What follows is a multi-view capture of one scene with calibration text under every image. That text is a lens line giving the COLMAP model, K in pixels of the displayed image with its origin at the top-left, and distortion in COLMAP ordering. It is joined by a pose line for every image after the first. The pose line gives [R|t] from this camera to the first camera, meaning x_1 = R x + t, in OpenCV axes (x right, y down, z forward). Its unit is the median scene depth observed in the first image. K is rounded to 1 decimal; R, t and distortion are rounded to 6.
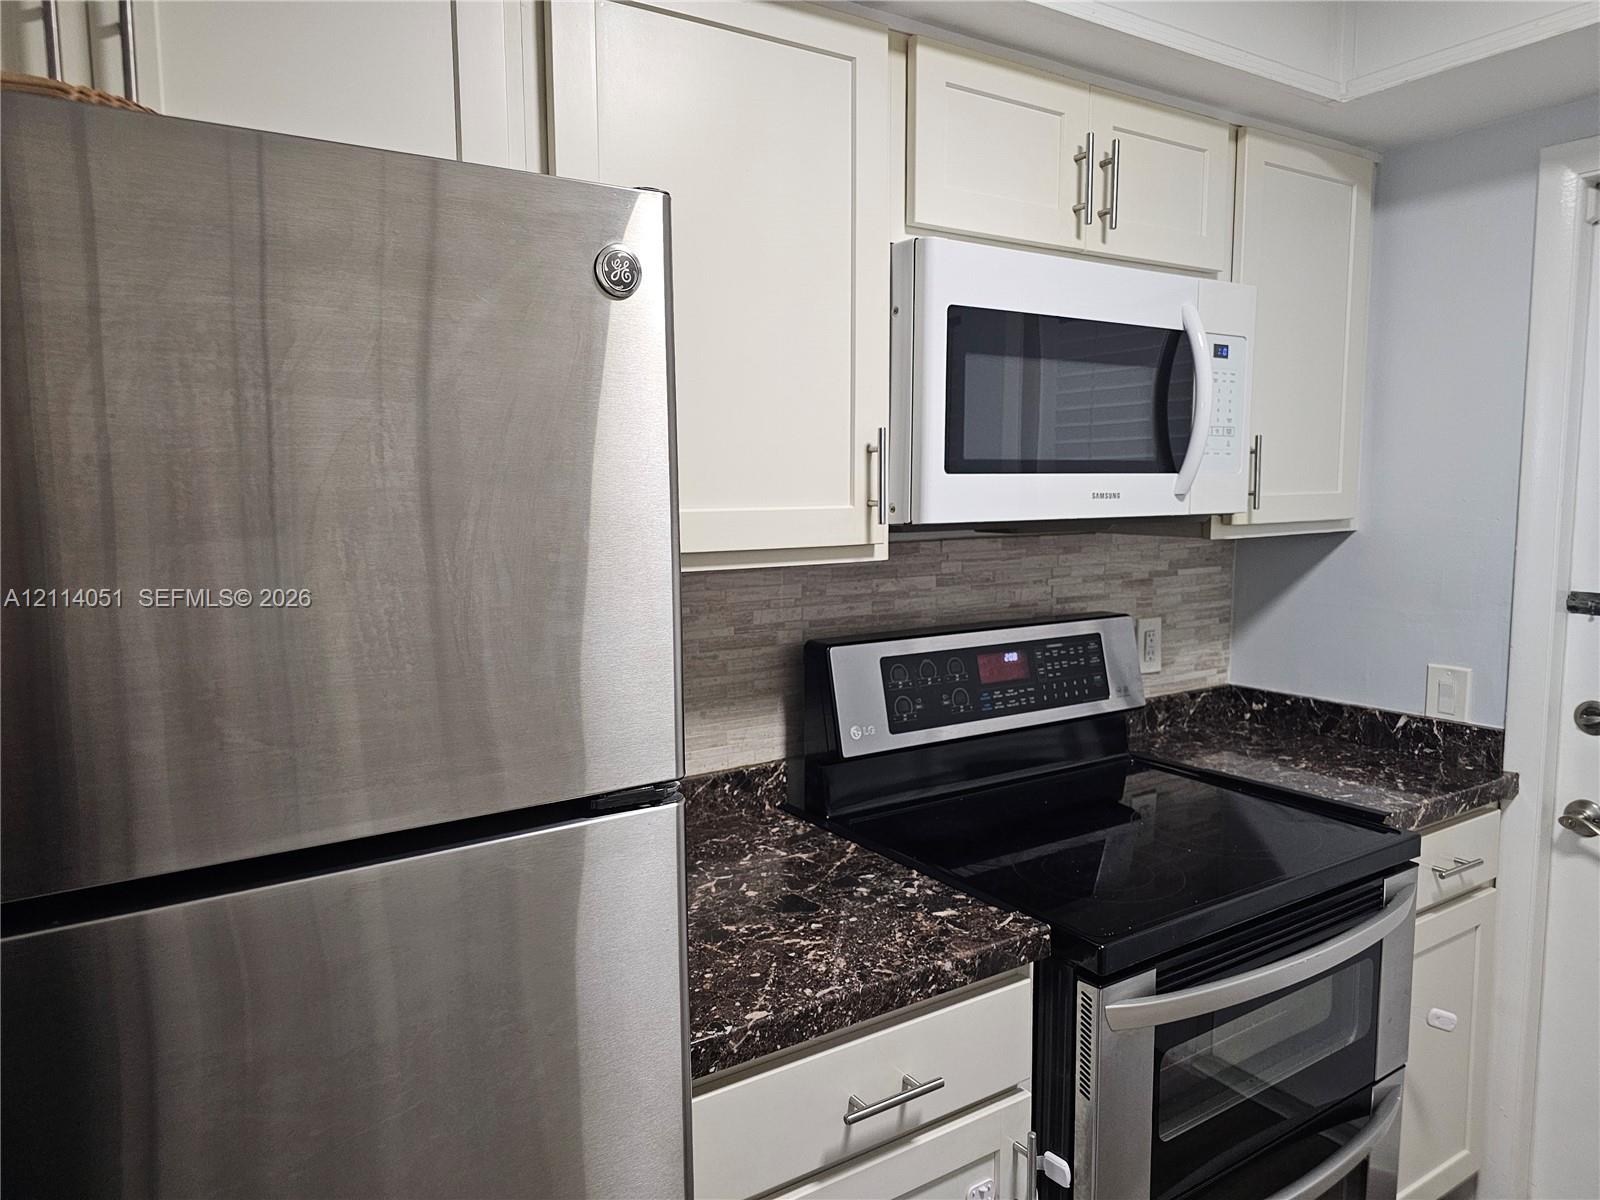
lens RADIAL K [[1073.3, 0, 793.6], [0, 1073.3, 587.9], [0, 0, 1]] dist [0.070786, -0.082818]
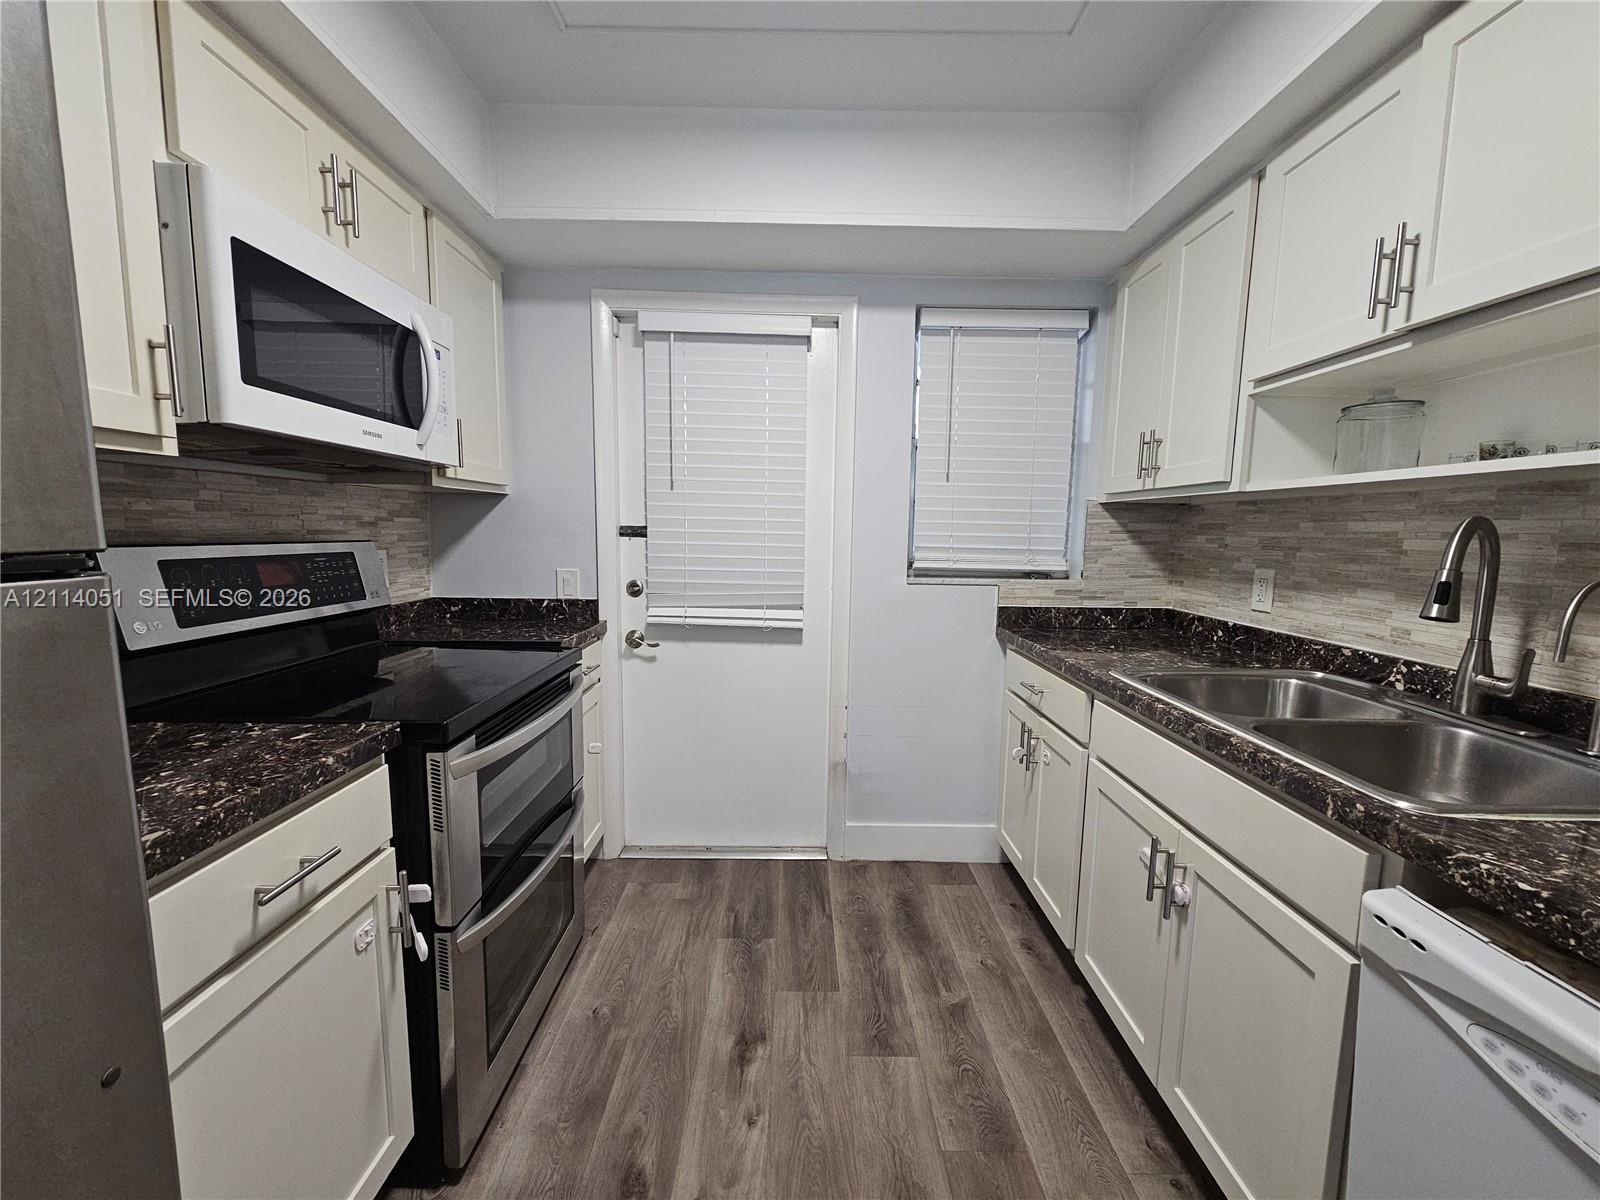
lens RADIAL K [[661.8, 0, 800.7], [0, 661.8, 606.1], [0, 0, 1]] dist [-0.002089, 0.000299]
pose [[0.546296, -0.079639, 0.833798, -0.134250], [0.058772, 0.996661, 0.056688, 0.120584], [-0.835528, 0.018036, 0.549152, 0.098533]]
